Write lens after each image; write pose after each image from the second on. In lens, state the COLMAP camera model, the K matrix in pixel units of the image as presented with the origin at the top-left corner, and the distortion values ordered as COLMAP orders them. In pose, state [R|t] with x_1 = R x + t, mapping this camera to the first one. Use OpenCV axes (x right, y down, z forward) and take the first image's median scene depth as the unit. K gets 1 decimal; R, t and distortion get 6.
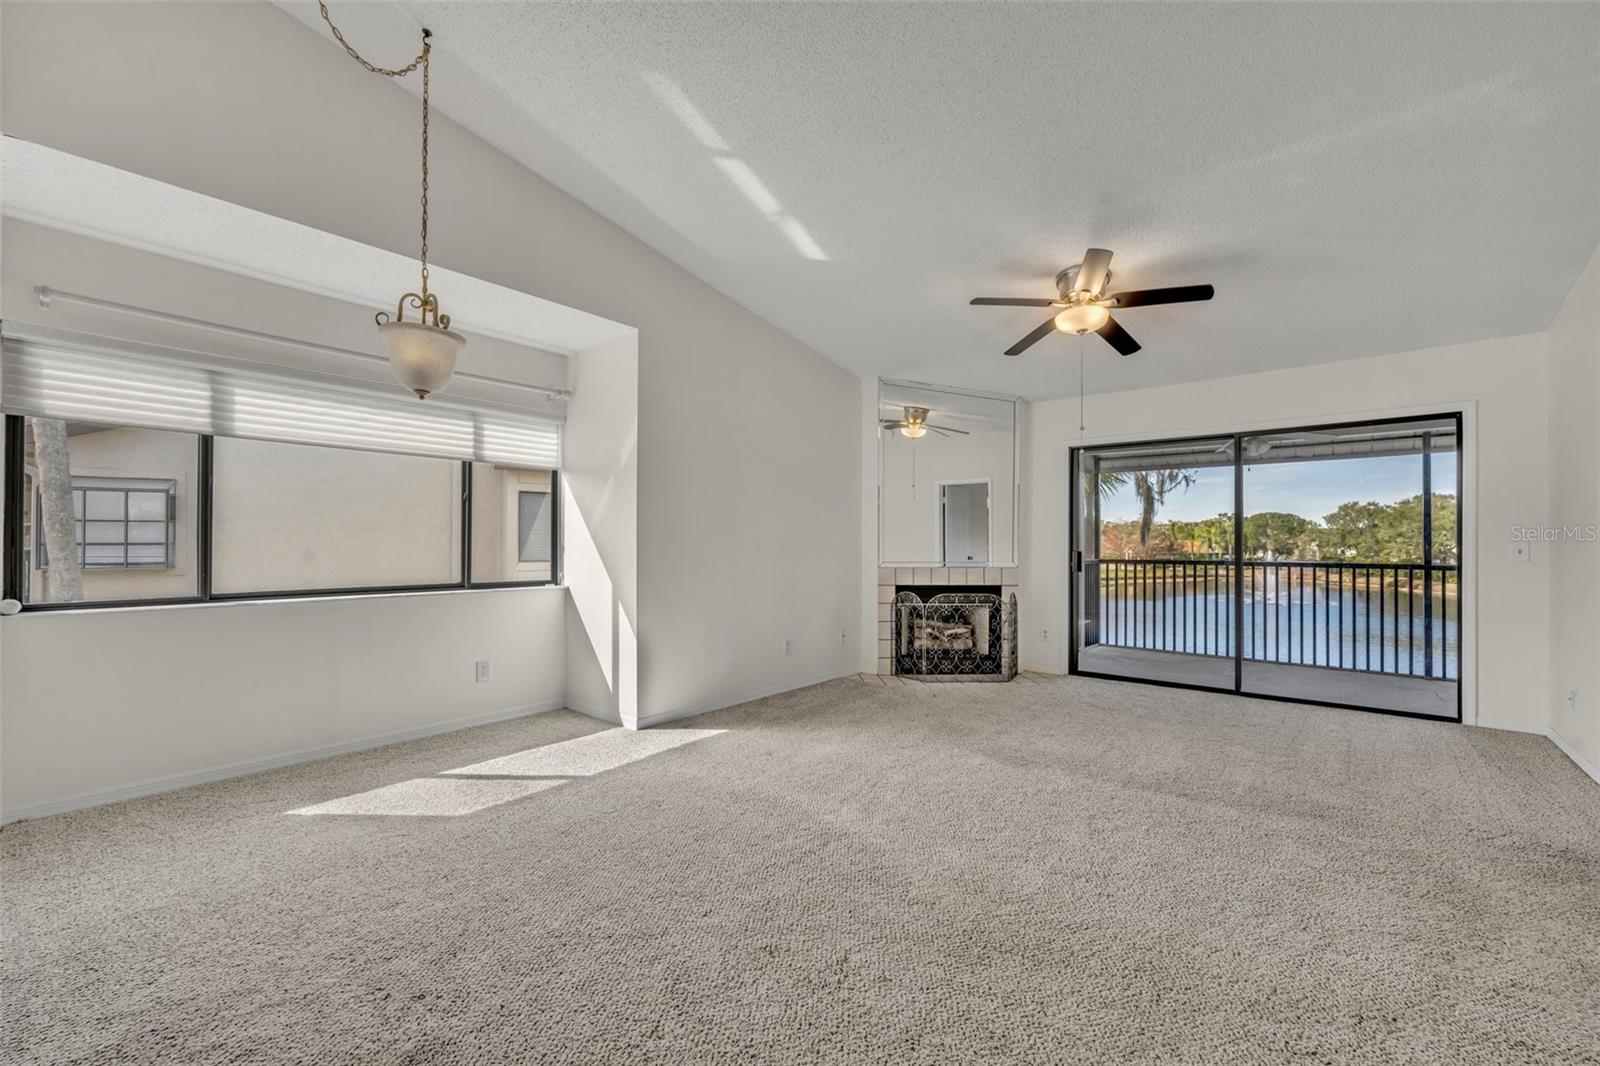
lens RADIAL K [[638.8, 0, 803.5], [0, 638.8, 538.7], [0, 0, 1]] dist [-0.000610, 0.000214]
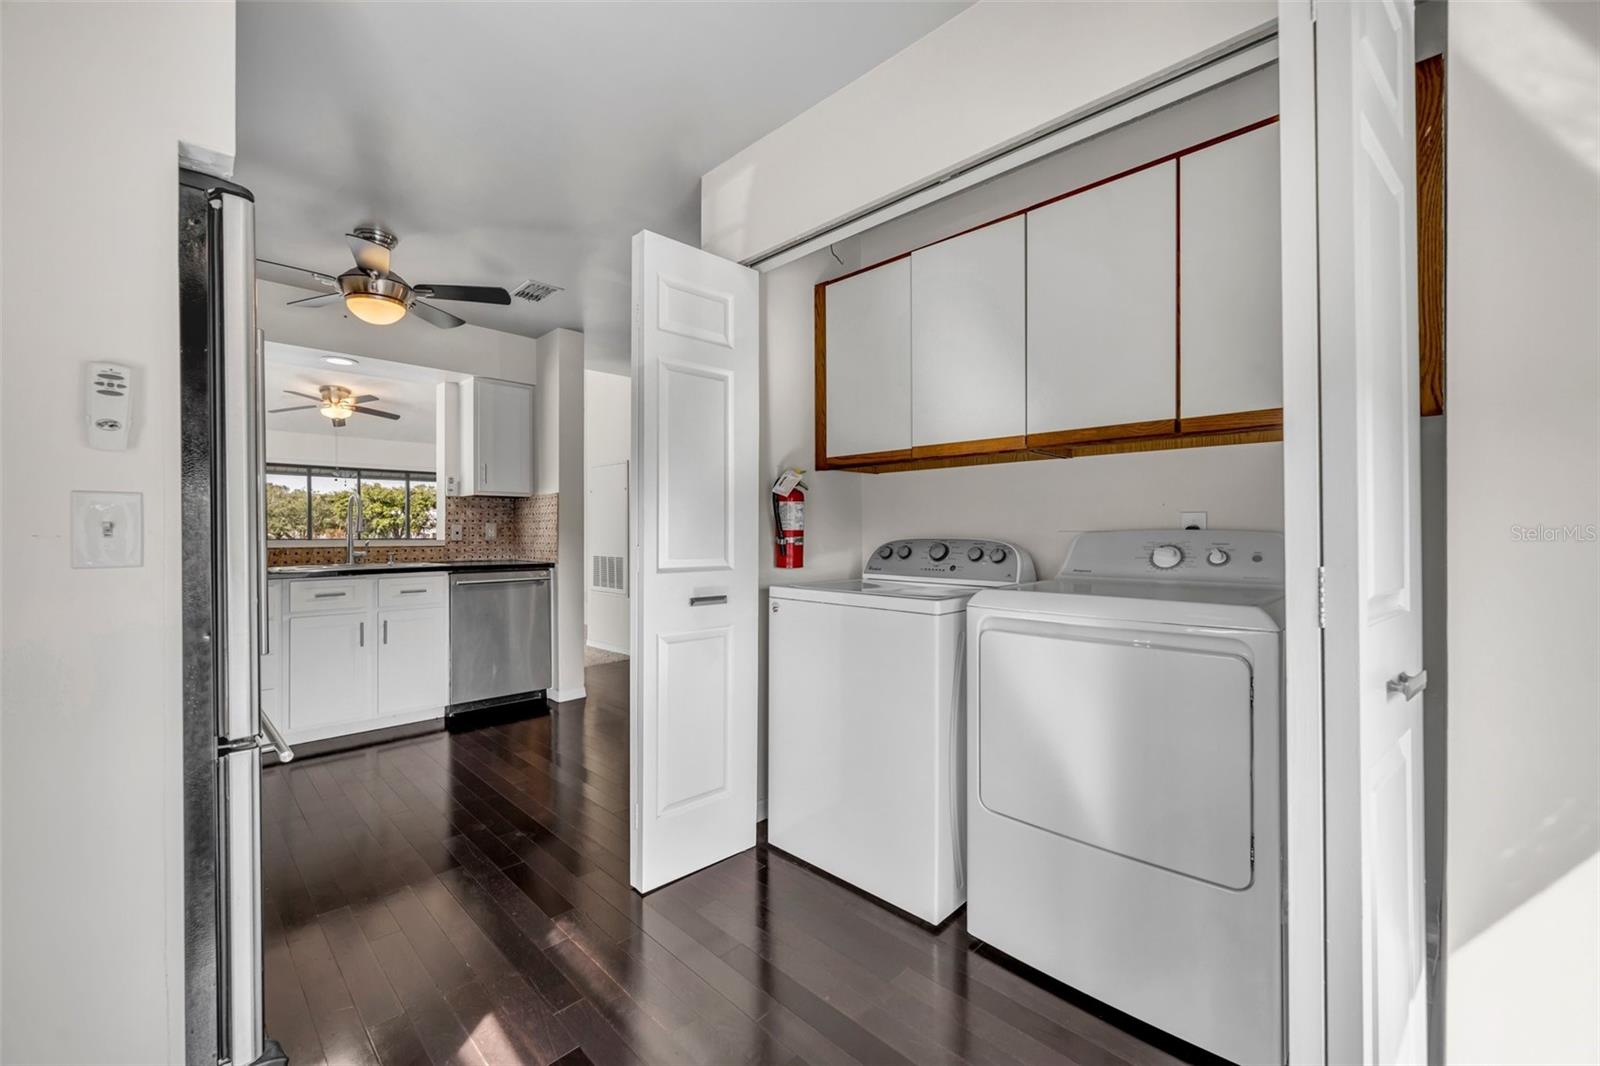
lens RADIAL K [[638.8, 0, 804.9], [0, 638.8, 525.4], [0, 0, 1]] dist [-0.000610, 0.000214]
pose [[0.083539, -0.006912, 0.996480, -0.900286], [0.004827, 0.999967, 0.006532, -0.002518], [-0.996493, 0.004264, 0.083570, -0.381970]]
